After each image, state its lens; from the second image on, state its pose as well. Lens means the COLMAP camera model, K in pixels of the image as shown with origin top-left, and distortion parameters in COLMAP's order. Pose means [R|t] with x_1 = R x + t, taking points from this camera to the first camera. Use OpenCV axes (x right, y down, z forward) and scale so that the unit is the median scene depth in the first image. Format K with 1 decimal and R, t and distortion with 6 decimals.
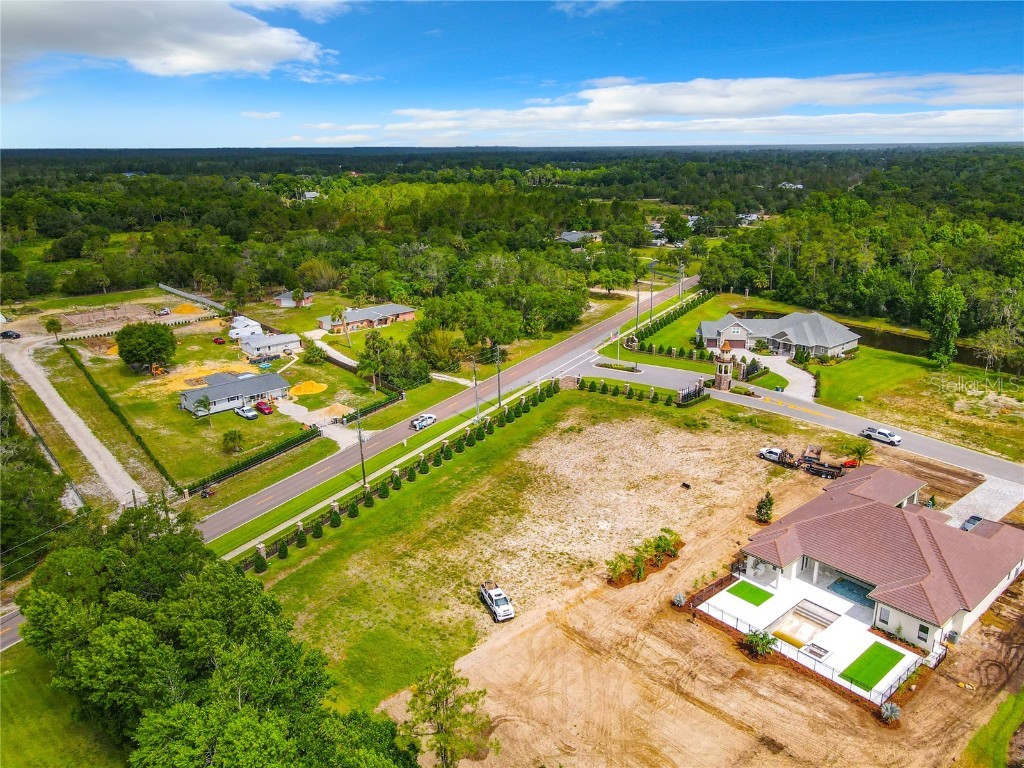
lens RADIAL K [[755.1, 0, 514.9], [0, 755.1, 384.3], [0, 0, 1]] dist [0.021985, 0.008074]
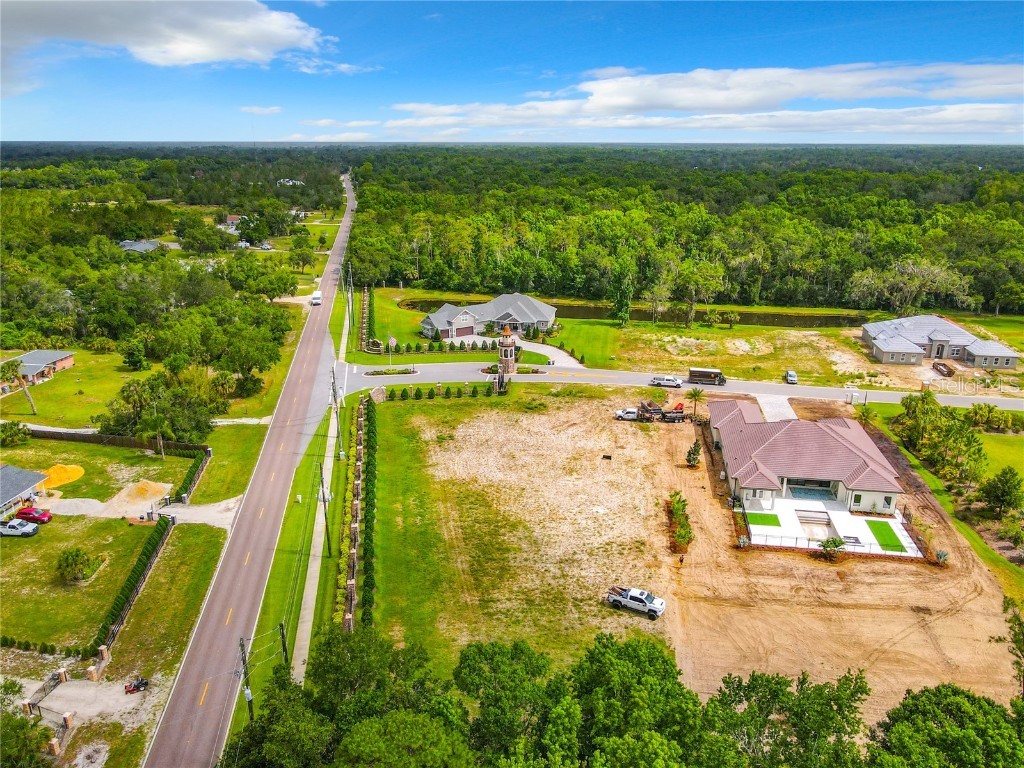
lens RADIAL K [[778.8, 0, 517.8], [0, 778.8, 372.6], [0, 0, 1]] dist [0.011487, 0.005841]
pose [[0.764481, -0.179562, 0.619134, -0.490602], [0.190649, 0.980438, 0.048942, -0.055852], [-0.615810, 0.080622, 0.783759, 0.196216]]
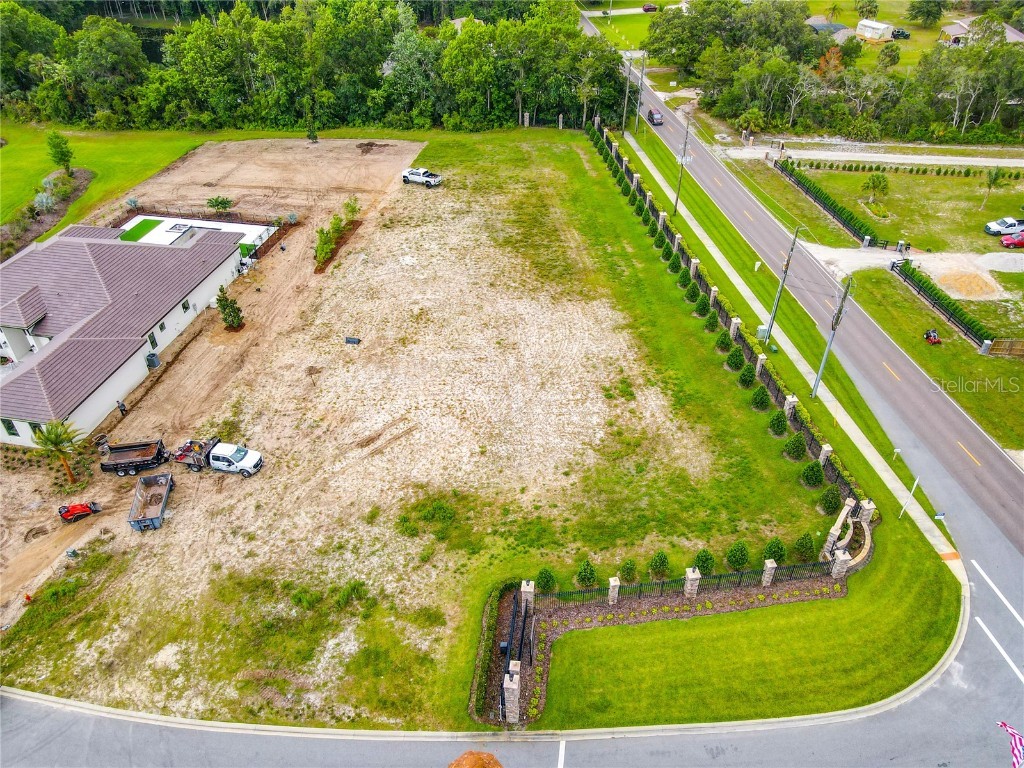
lens RADIAL K [[740.5, 0, 525.5], [0, 740.5, 383.1], [0, 0, 1]] dist [0.013274, 0.003430]
pose [[-0.780853, 0.382873, -0.493637, 0.419732], [-0.186522, 0.611251, 0.769143, -0.358950], [0.596220, 0.692662, -0.405883, 1.298497]]
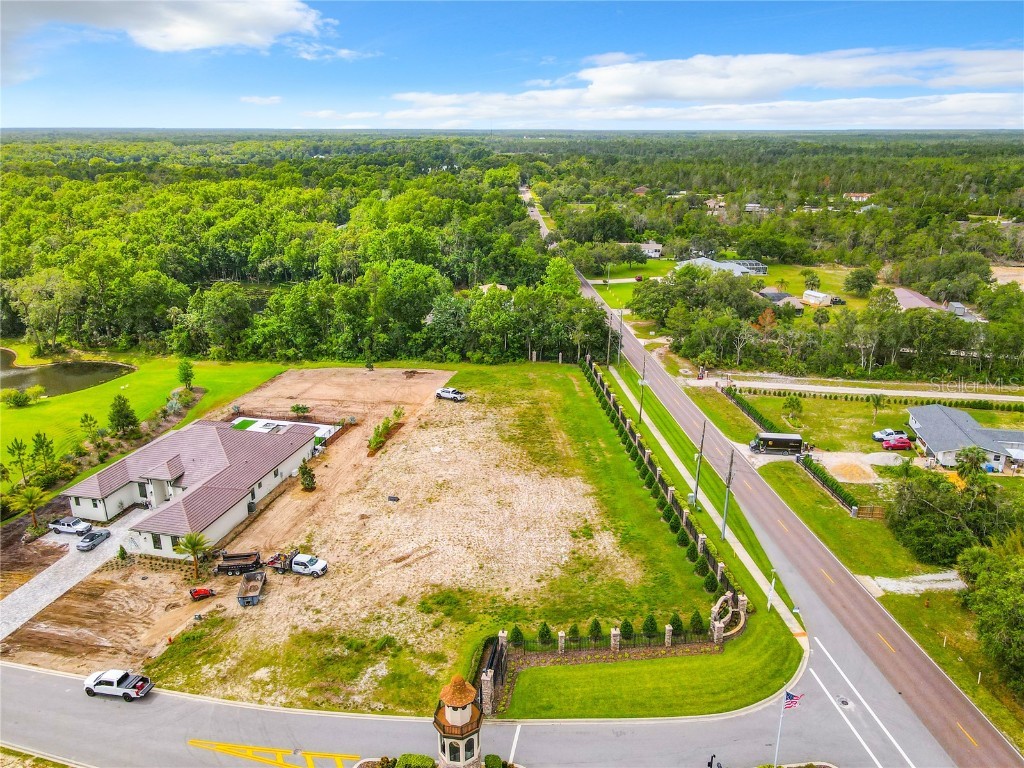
lens RADIAL K [[747.1, 0, 528.3], [0, 747.1, 381.1], [0, 0, 1]] dist [0.012439, 0.001441]
pose [[-0.803935, 0.193508, -0.562355, 0.547647], [-0.180772, 0.821331, 0.541052, -0.484087], [0.566578, 0.536628, -0.625316, 1.492635]]
